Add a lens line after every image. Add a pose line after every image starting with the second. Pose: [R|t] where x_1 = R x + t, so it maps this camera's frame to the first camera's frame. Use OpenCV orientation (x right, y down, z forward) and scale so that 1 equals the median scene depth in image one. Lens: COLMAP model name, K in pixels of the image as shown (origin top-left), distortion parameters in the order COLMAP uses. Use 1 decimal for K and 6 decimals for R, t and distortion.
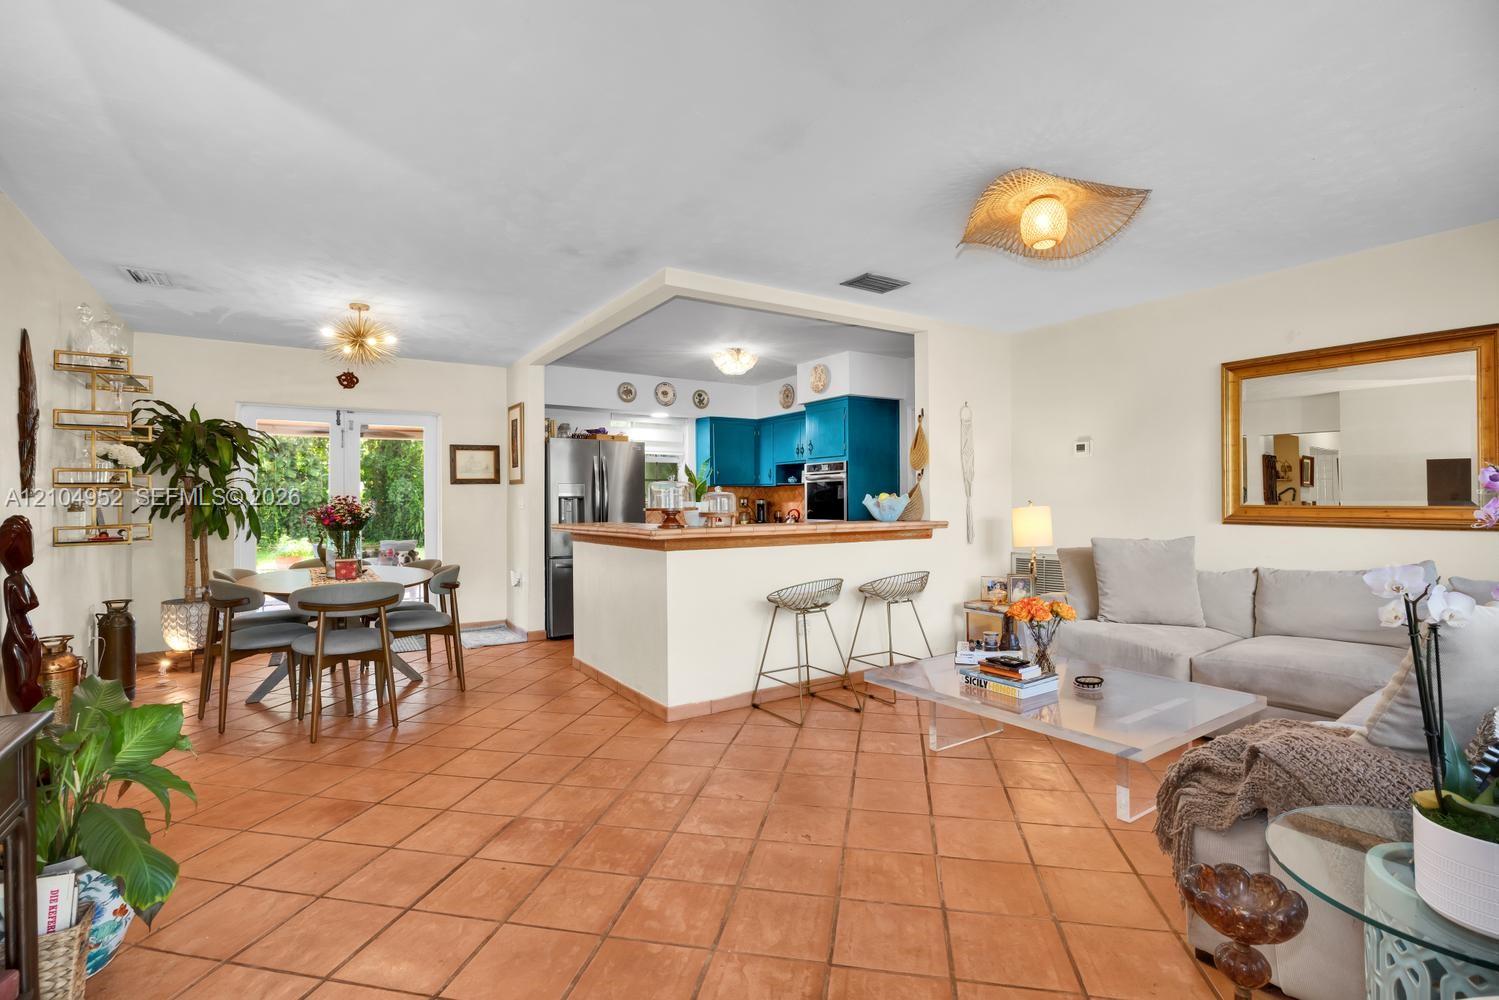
lens RADIAL K [[722.7, 0, 759.9], [0, 722.7, 496.8], [0, 0, 1]] dist [-0.004383, -0.000335]
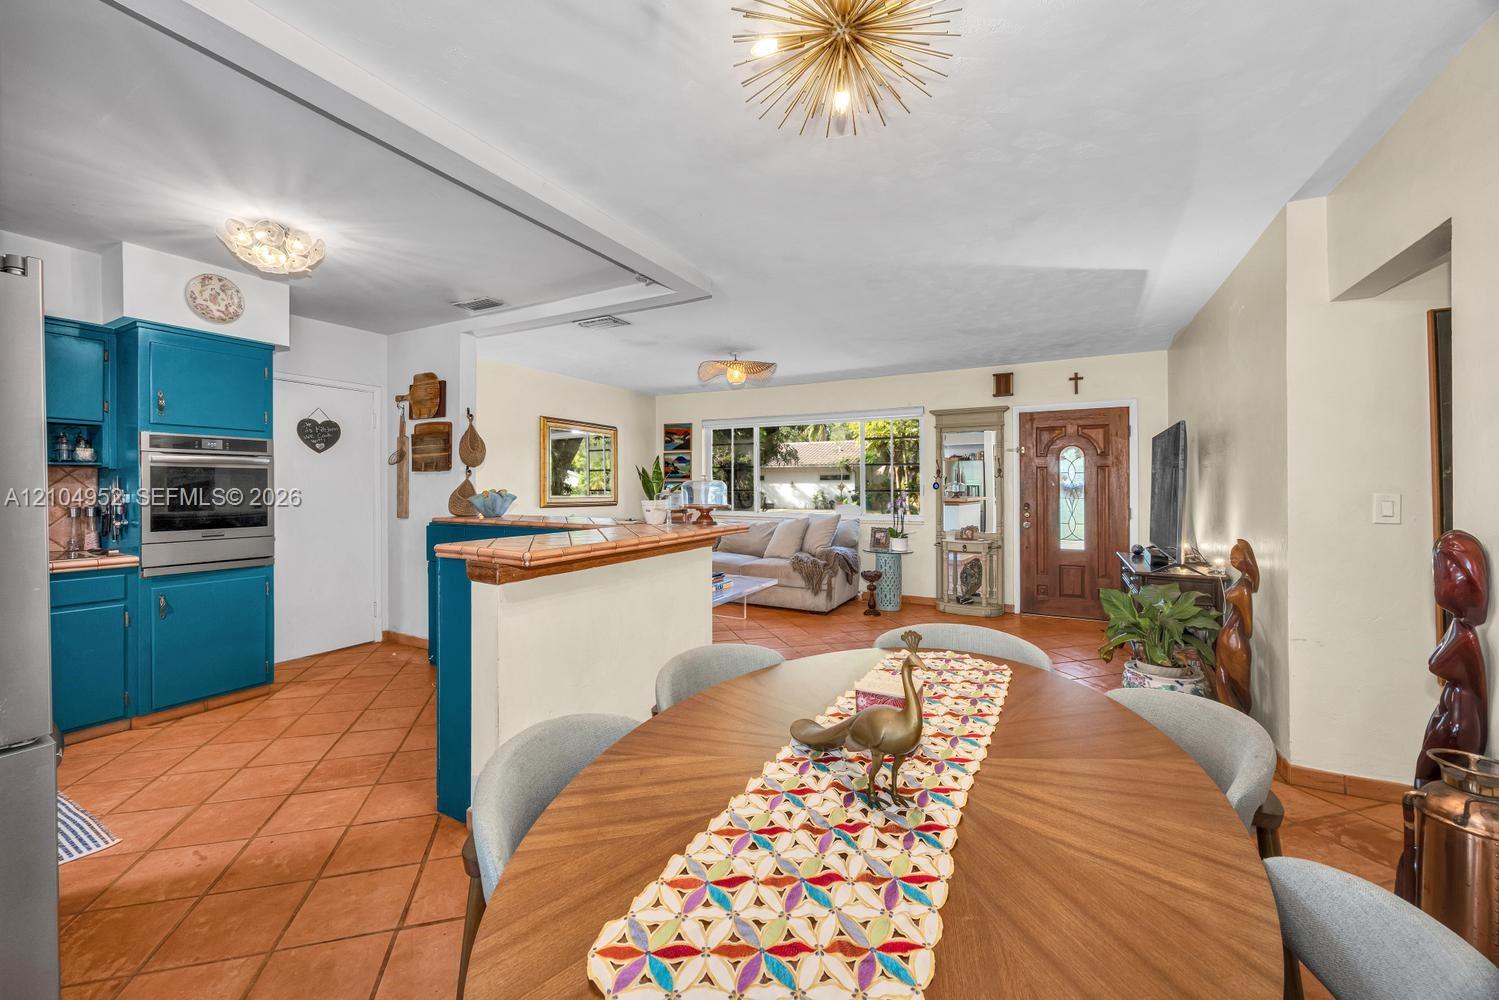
lens RADIAL K [[600.7, 0, 747.7], [0, 600.7, 488.8], [0, 0, 1]] dist [-0.000874, -0.000203]
pose [[-0.499126, 0.007281, 0.866499, -0.607263], [-0.000804, 0.999960, -0.008866, 0.001538], [-0.866529, -0.005122, -0.499100, 0.914871]]
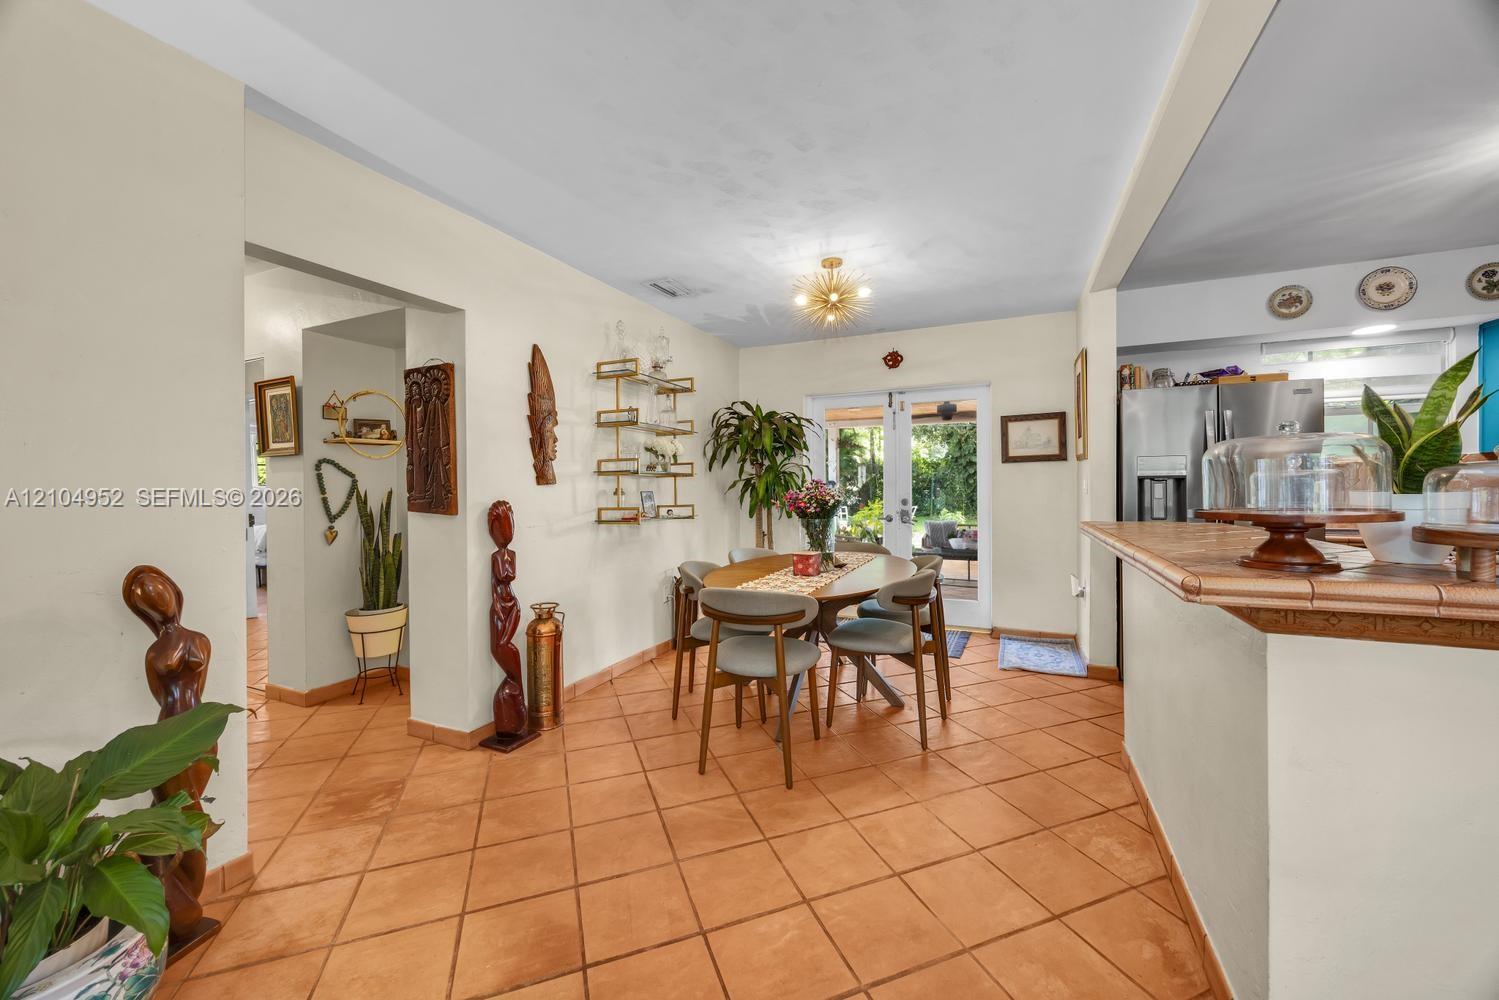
lens RADIAL K [[575.6, 0, 735.8], [0, 575.6, 487.0], [0, 0, 1]] dist [0.000431, 0.000005]
pose [[0.518590, 0.005018, -0.855008, -0.013618], [0.012065, 0.999840, 0.013185, -0.002108], [0.854938, -0.017154, 0.518447, 0.406965]]
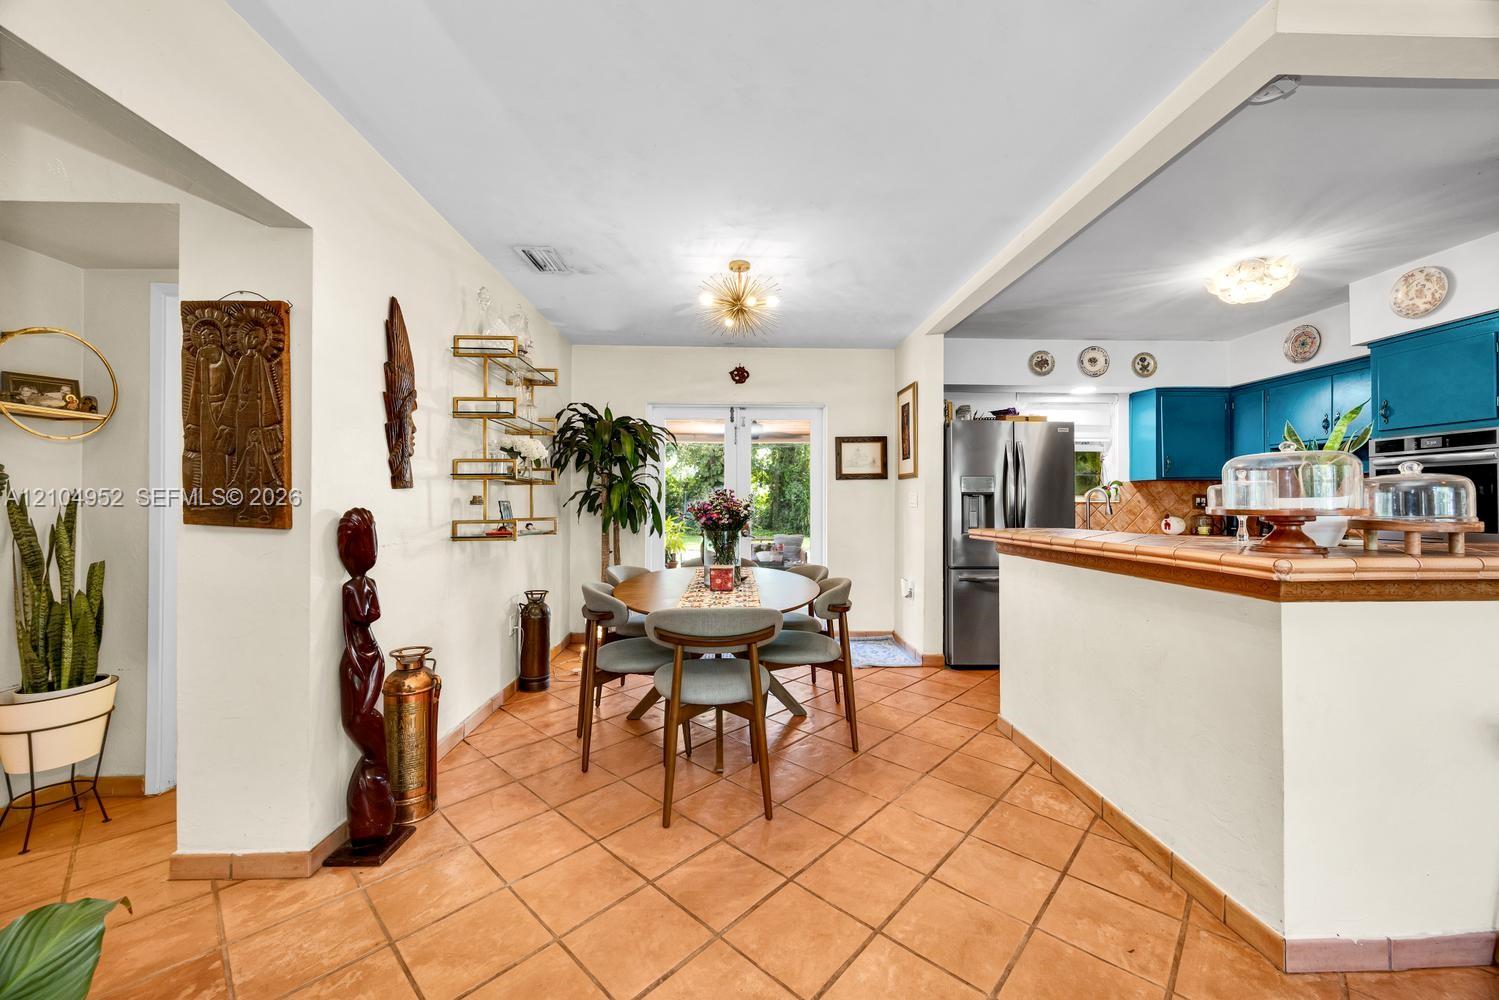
lens RADIAL K [[580.8, 0, 741.2], [0, 580.8, 498.6], [0, 0, 1]] dist [-0.000749, 0.000127]
pose [[0.849346, 0.003843, -0.527822, -0.146730], [-0.003041, 0.999993, 0.002388, 0.005755], [0.527828, -0.000424, 0.849351, 0.321497]]
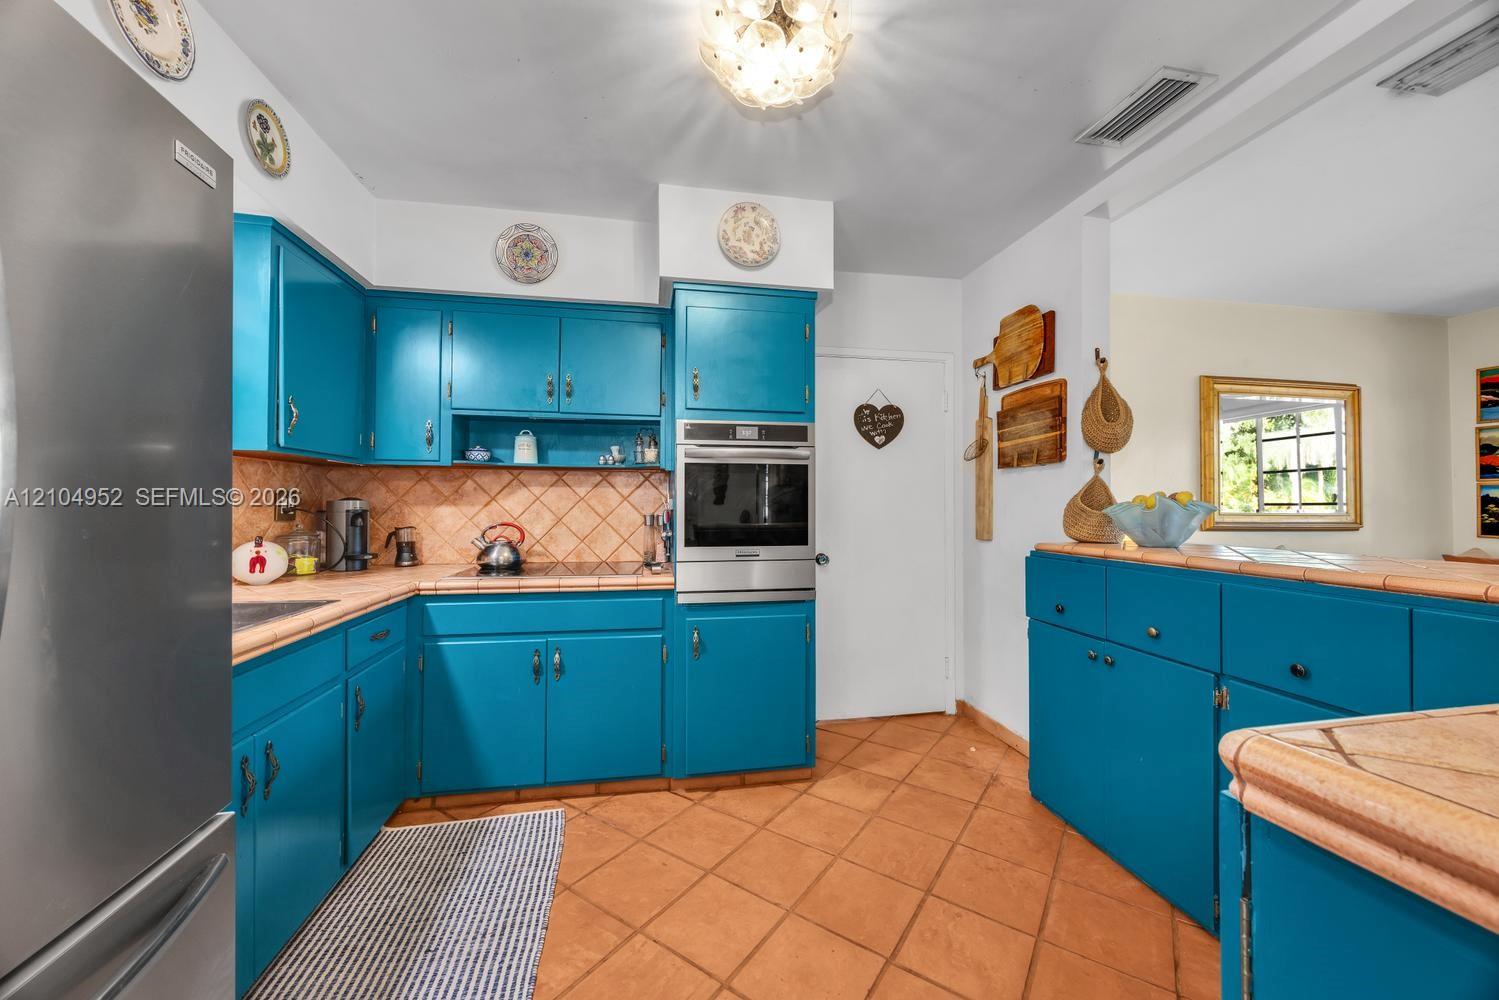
lens RADIAL K [[575.5, 0, 732.0], [0, 575.5, 499.7], [0, 0, 1]] dist [-0.001163, 0.000030]
pose [[0.385415, 0.022847, 0.922460, -0.262725], [-0.012092, 0.999733, -0.019709, 0.009850], [-0.922664, -0.003559, 0.385588, 0.922833]]
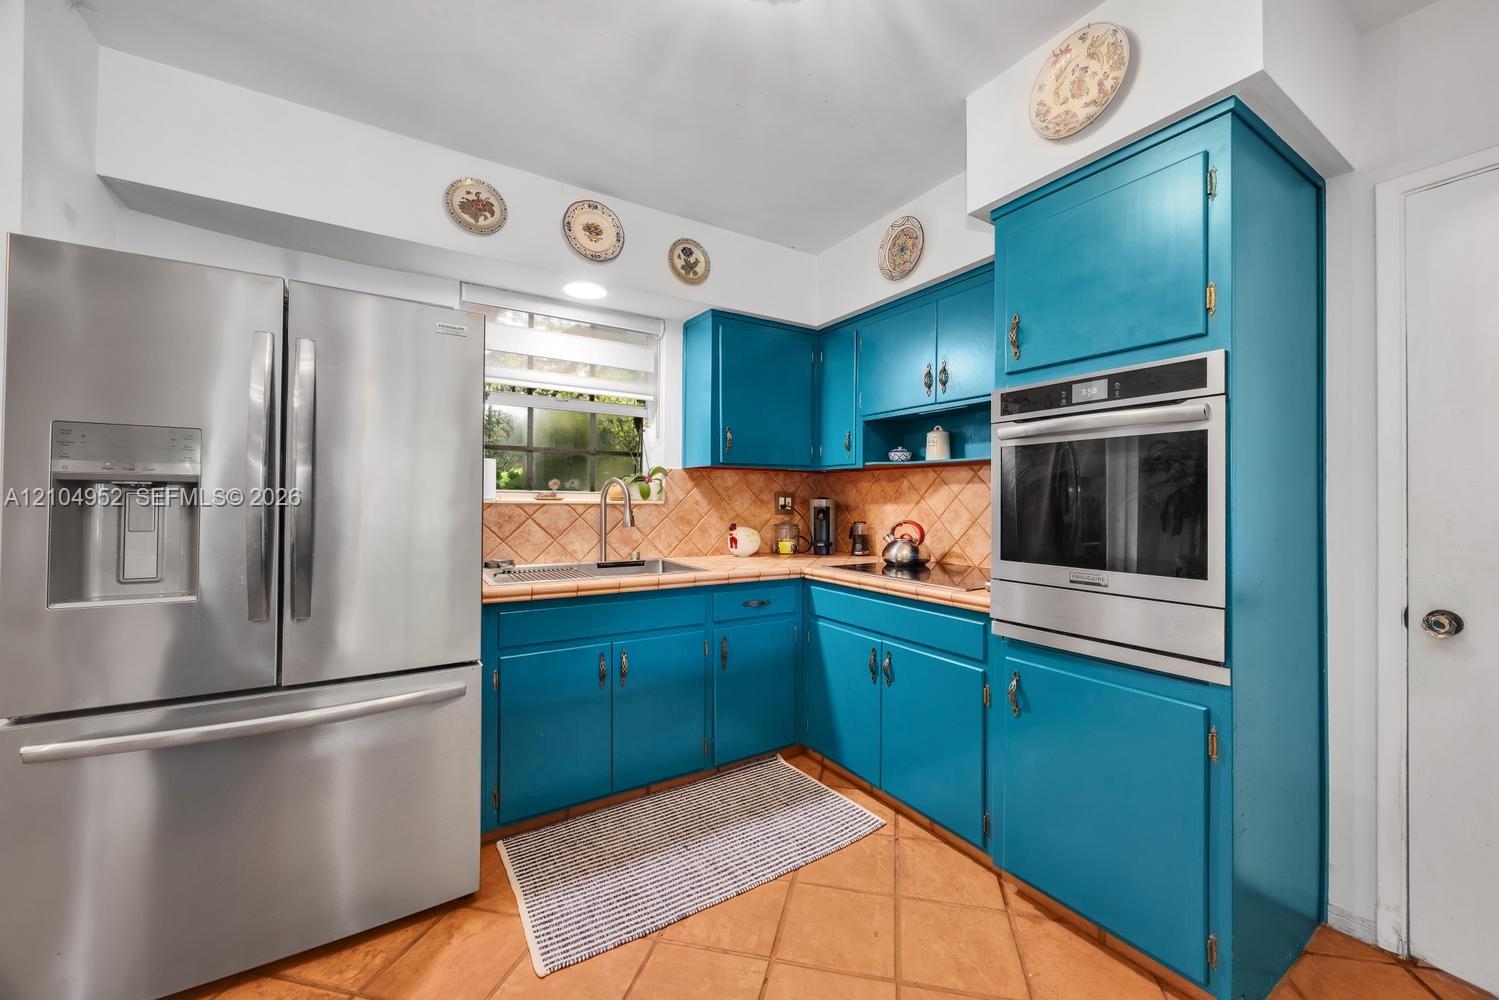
lens RADIAL K [[565.5, 0, 793.3], [0, 565.5, 499.9], [0, 0, 1]] dist [0.000977, 0.000041]
pose [[0.999367, 0.021273, 0.028514, -0.037478], [-0.021322, 0.999772, 0.001421, 0.006150], [-0.028478, -0.002028, 0.999592, 0.823800]]
